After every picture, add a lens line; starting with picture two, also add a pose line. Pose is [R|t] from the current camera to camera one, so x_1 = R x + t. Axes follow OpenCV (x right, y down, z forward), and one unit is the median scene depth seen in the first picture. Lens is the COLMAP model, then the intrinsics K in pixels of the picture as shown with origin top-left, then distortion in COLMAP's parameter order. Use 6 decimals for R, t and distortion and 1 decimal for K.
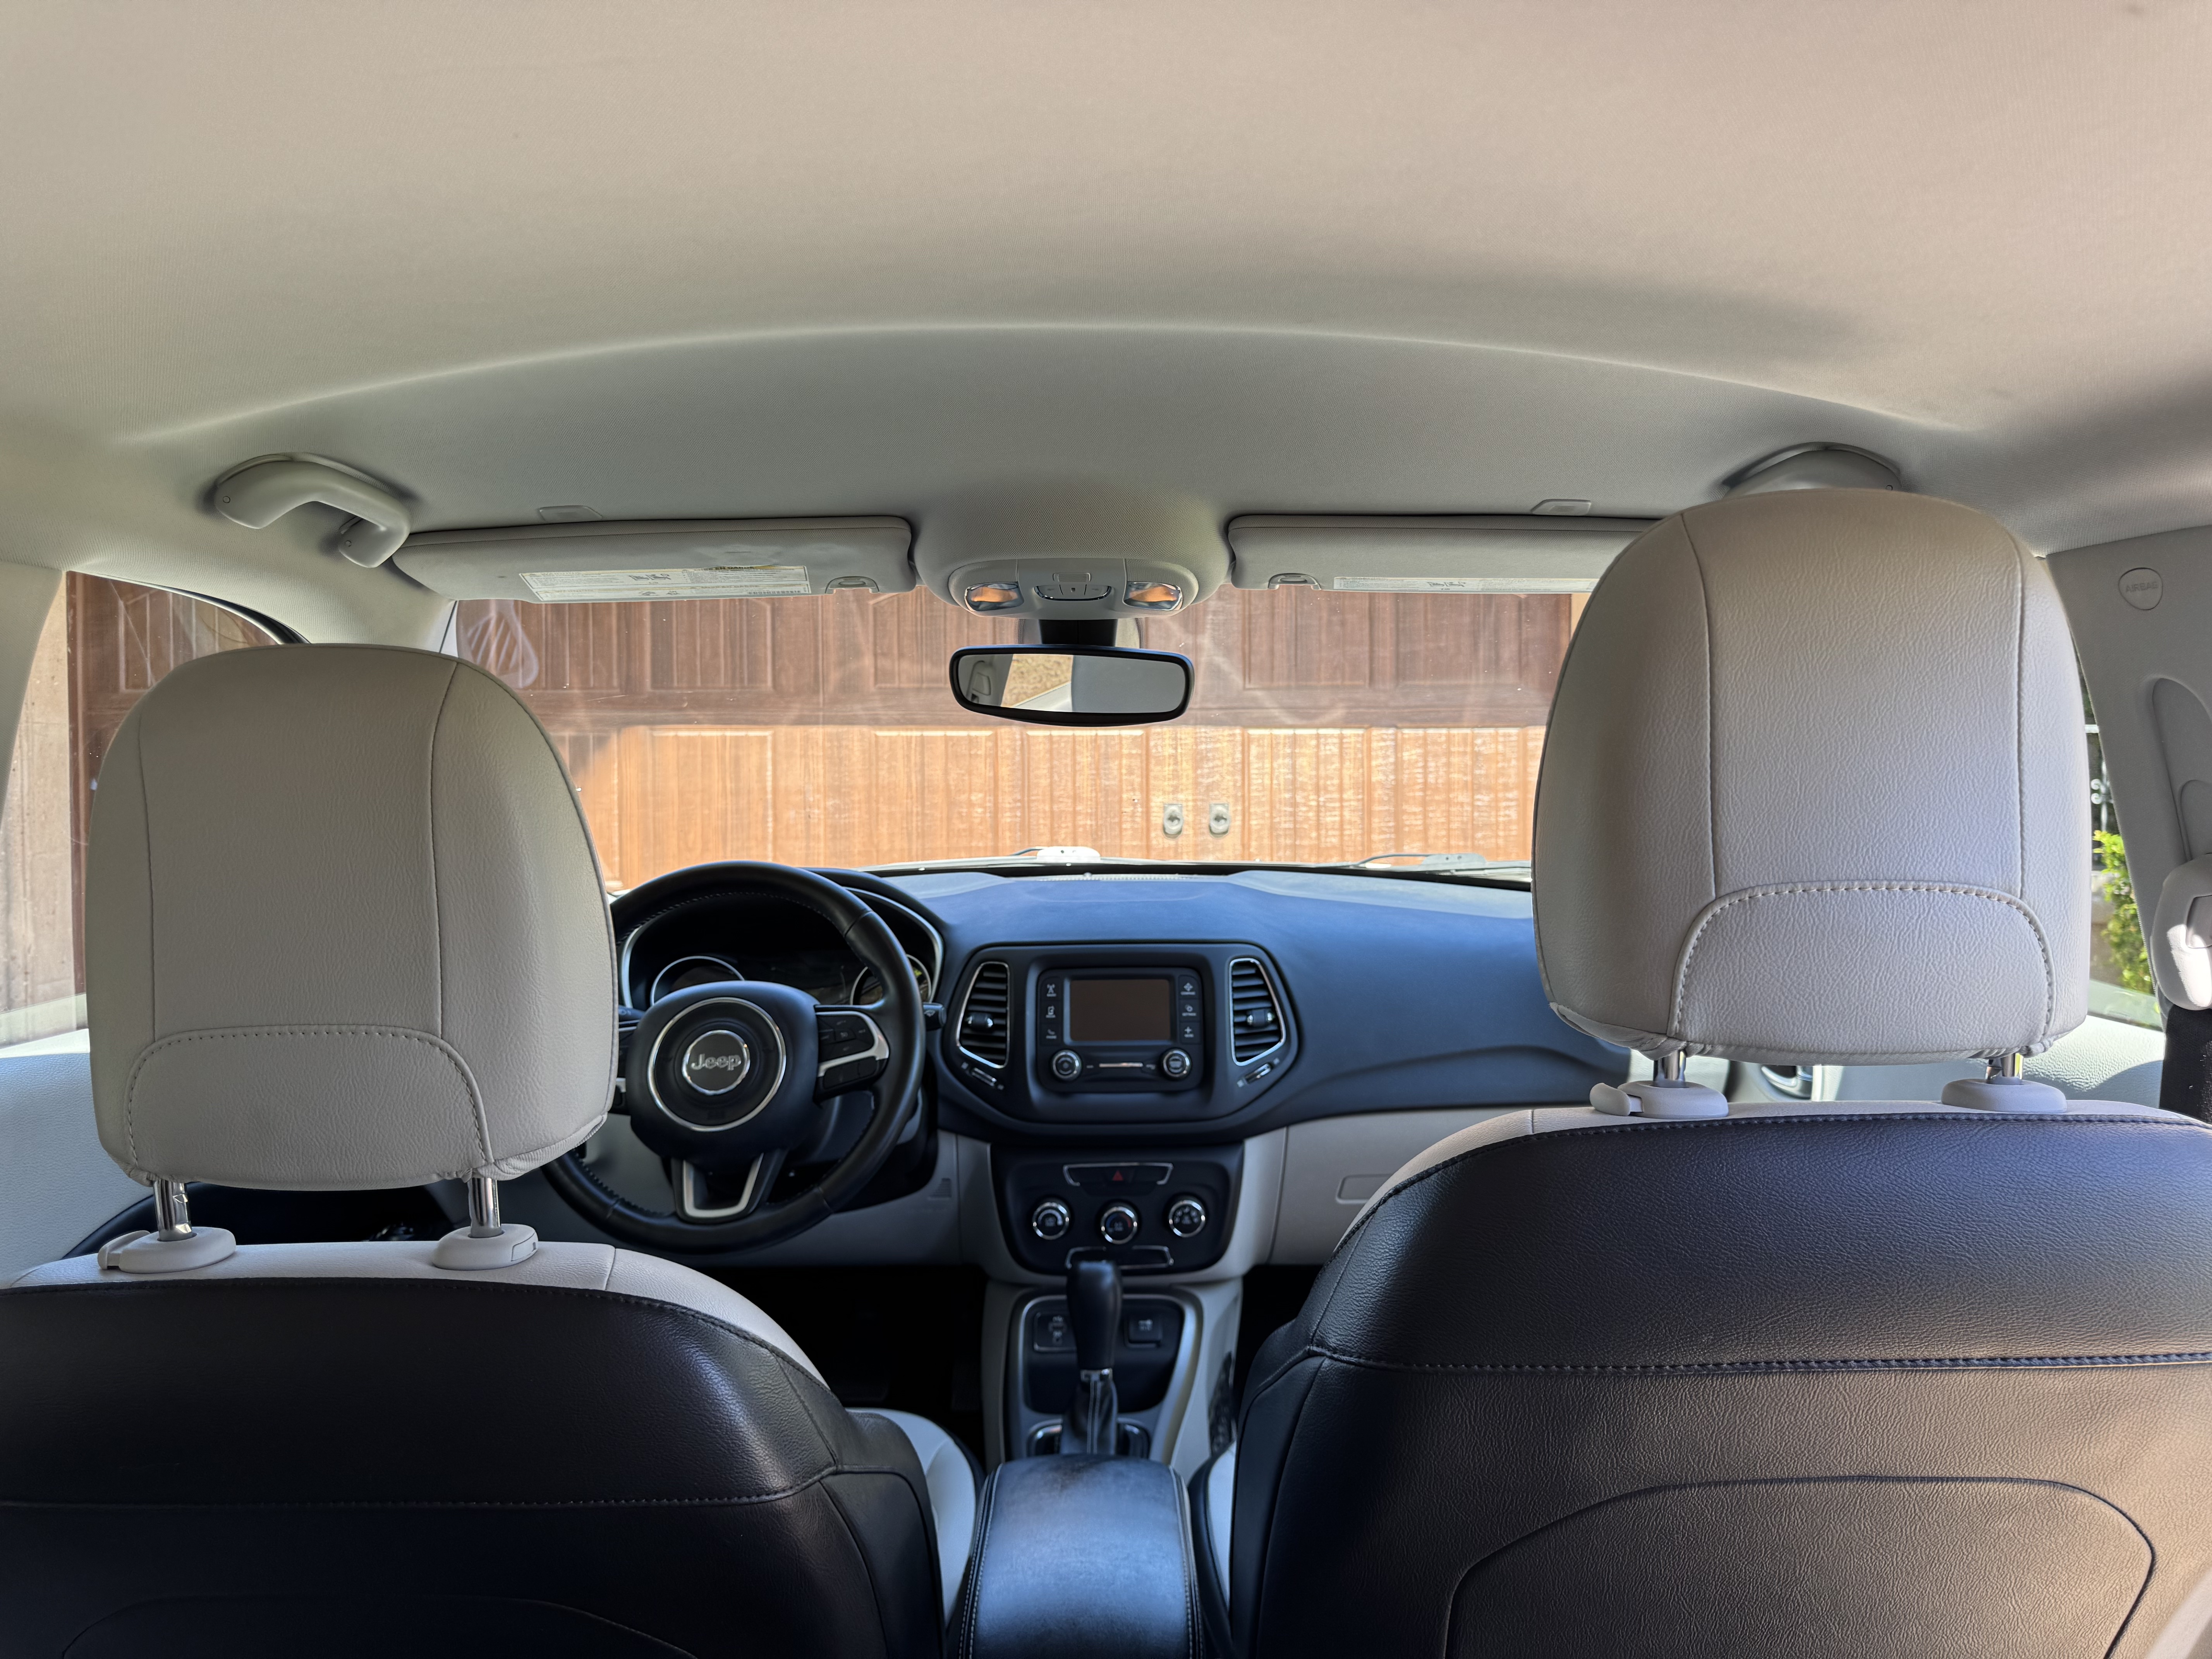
lens RADIAL K [[1575.9, 0, 1114.2], [0, 1575.9, 754.6], [0, 0, 1]] dist [0.031279, -0.031836]
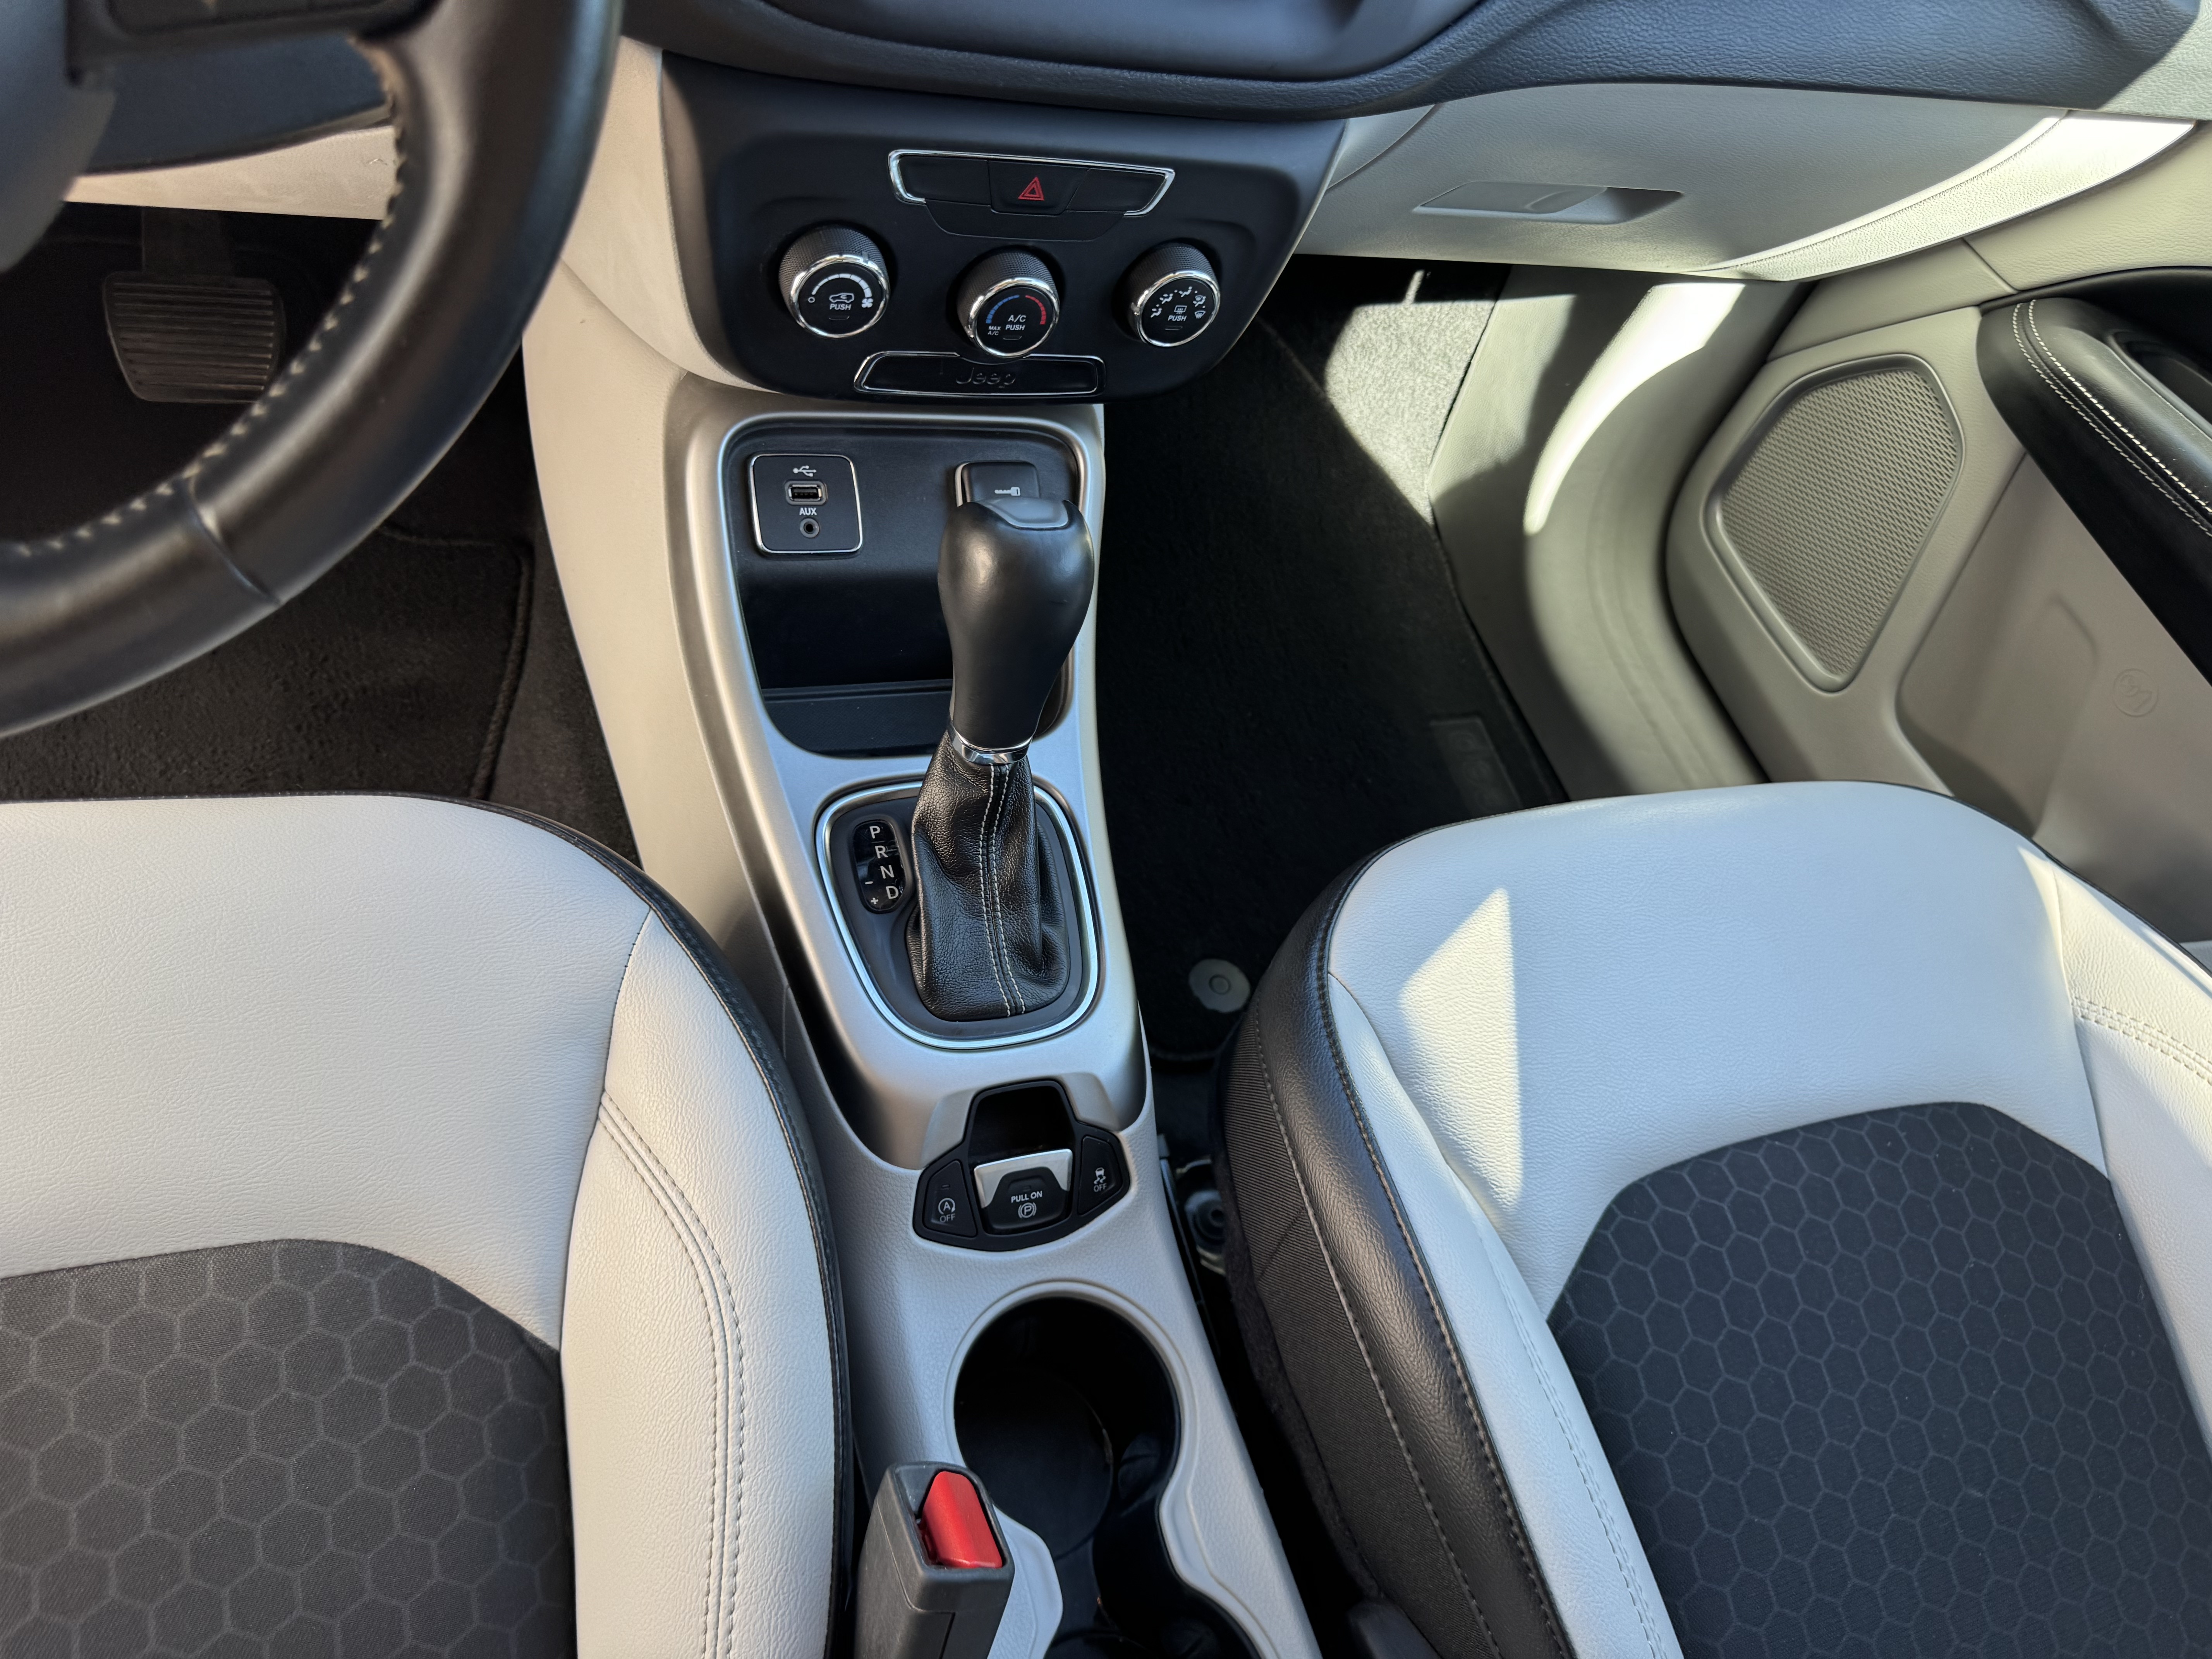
lens RADIAL K [[1575.9, 0, 1127.3], [0, 1575.9, 822.1], [0, 0, 1]] dist [0.031279, -0.031836]
pose [[0.913579, -0.073437, 0.399976, -0.130340], [-0.285140, 0.585593, 0.758799, 0.071877], [-0.289947, -0.807272, 0.514046, 0.684390]]
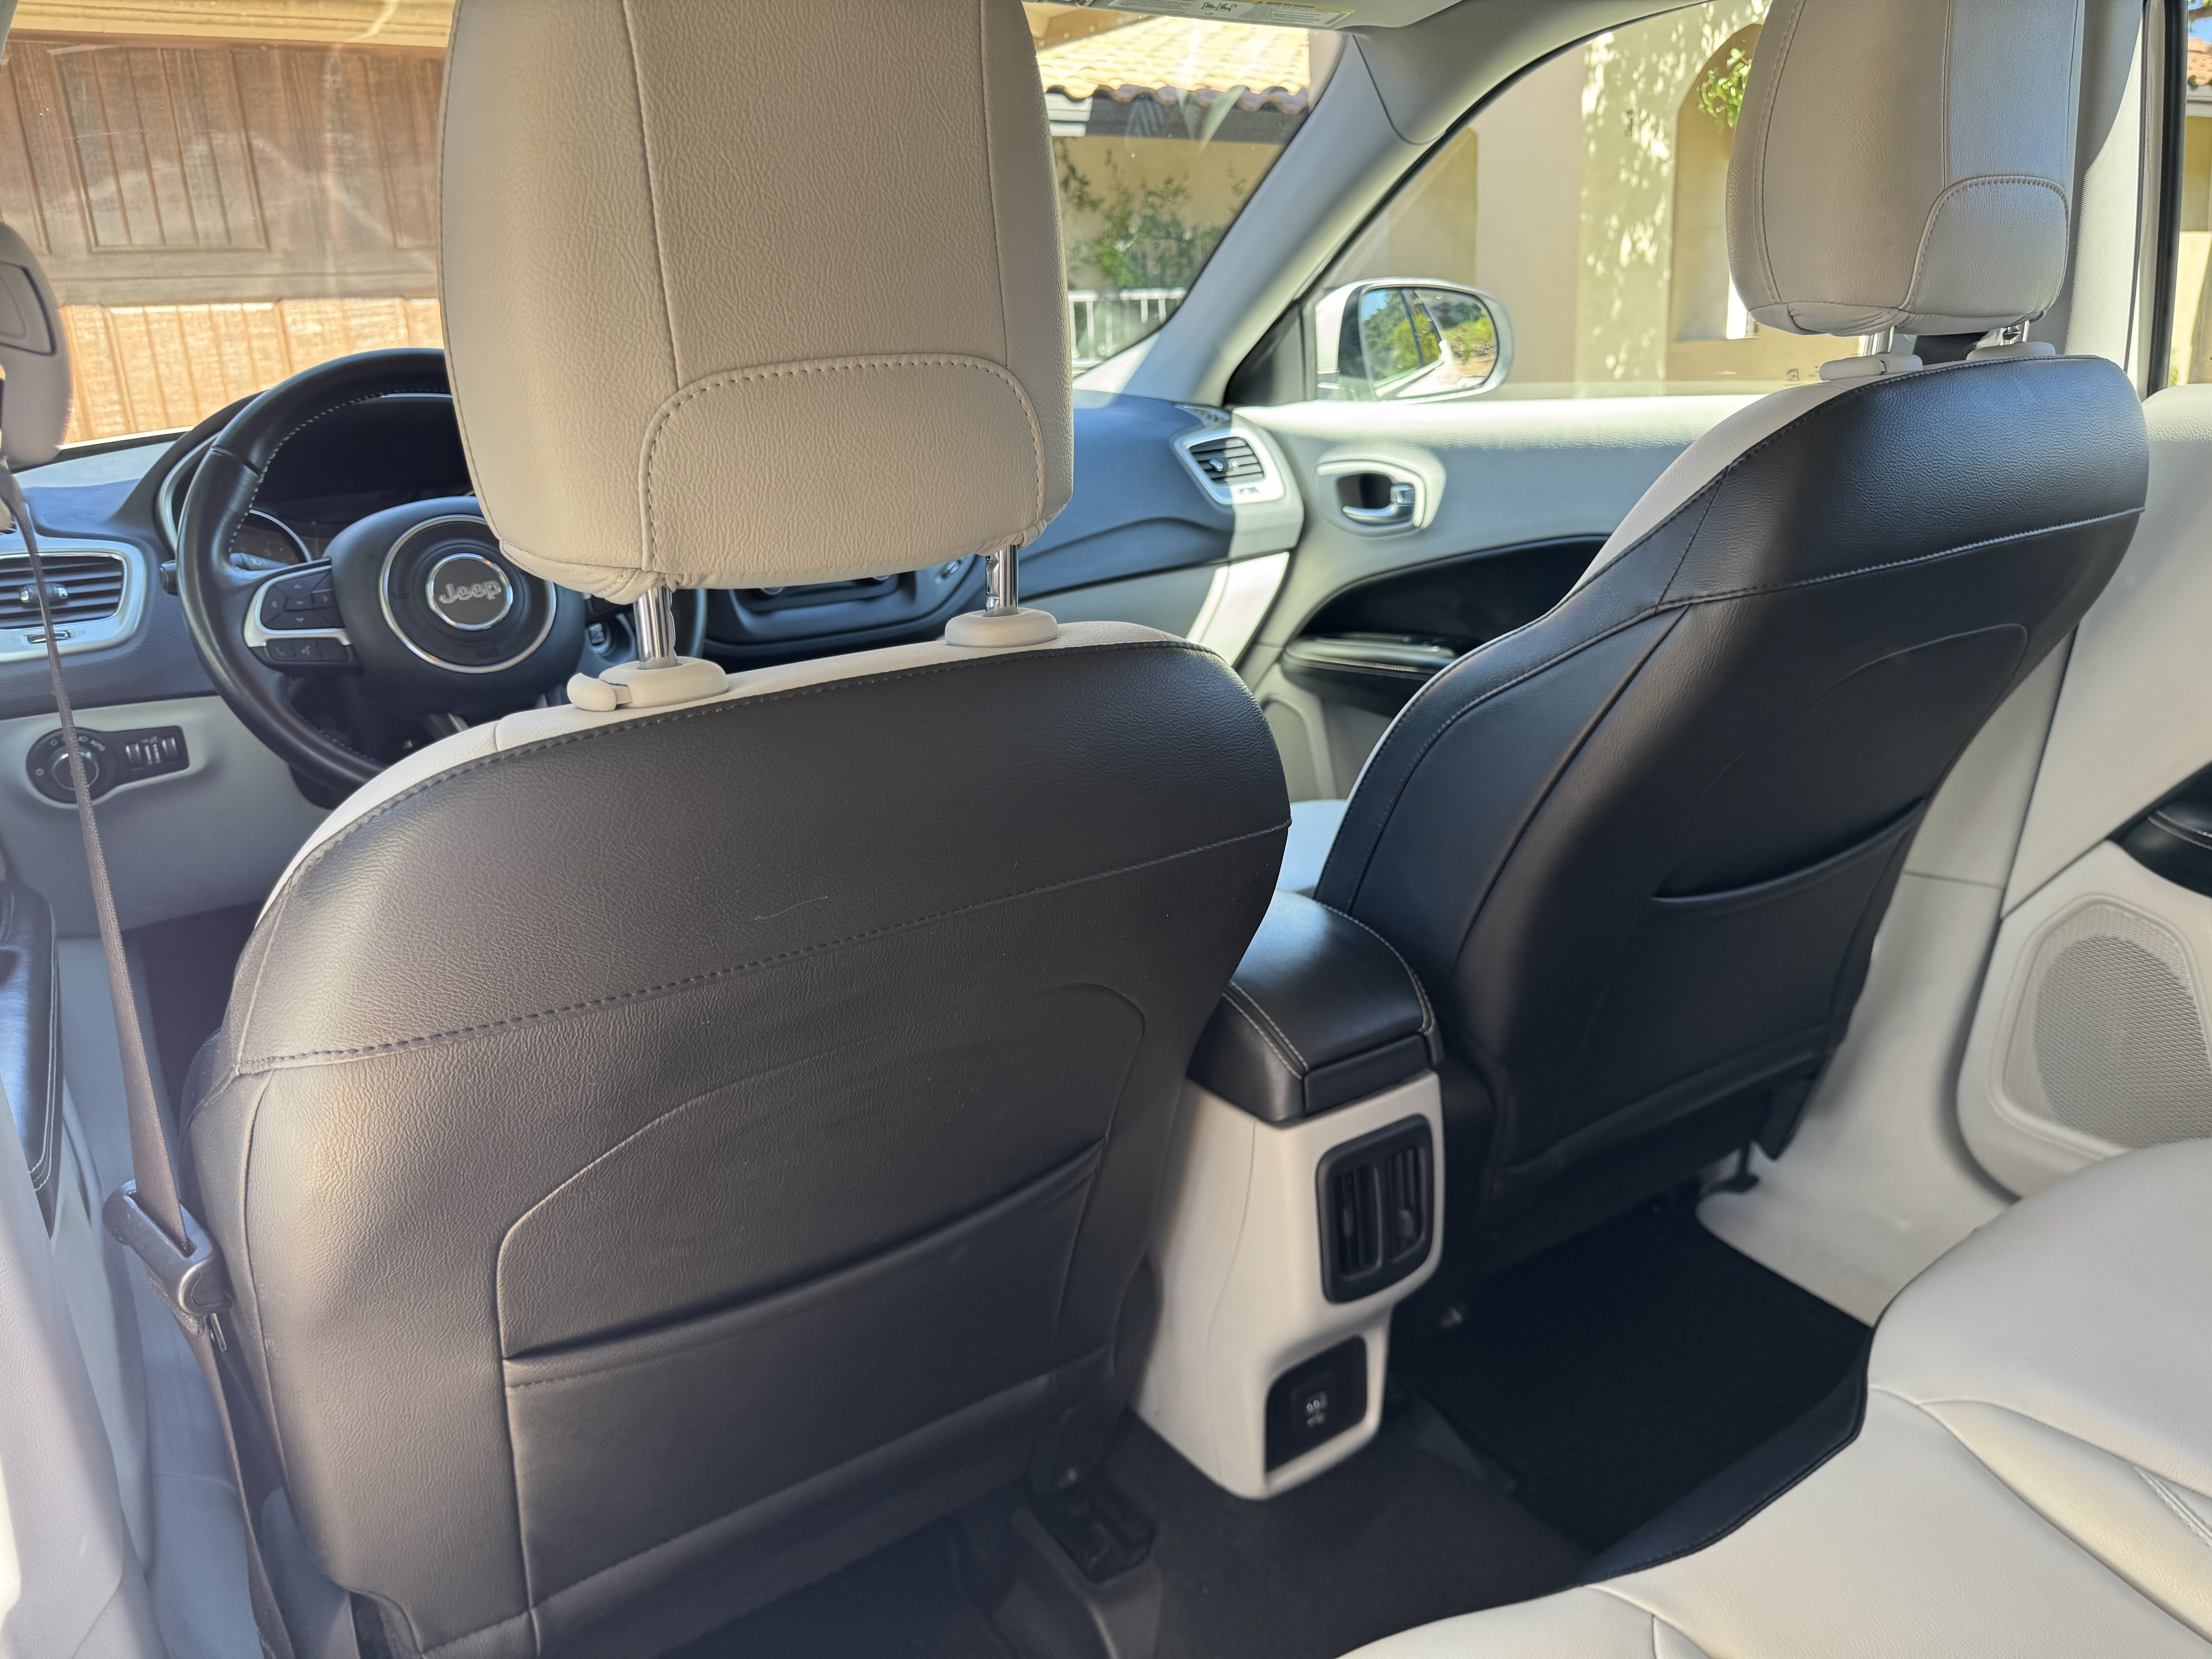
lens RADIAL K [[1575.9, 0, 1097.9], [0, 1575.9, 839.6], [0, 0, 1]] dist [0.031279, -0.031836]
pose [[0.832385, -0.195904, 0.518417, -0.374903], [0.038590, 0.953656, 0.298415, 0.072433], [-0.552852, -0.228391, 0.801369, 0.109491]]
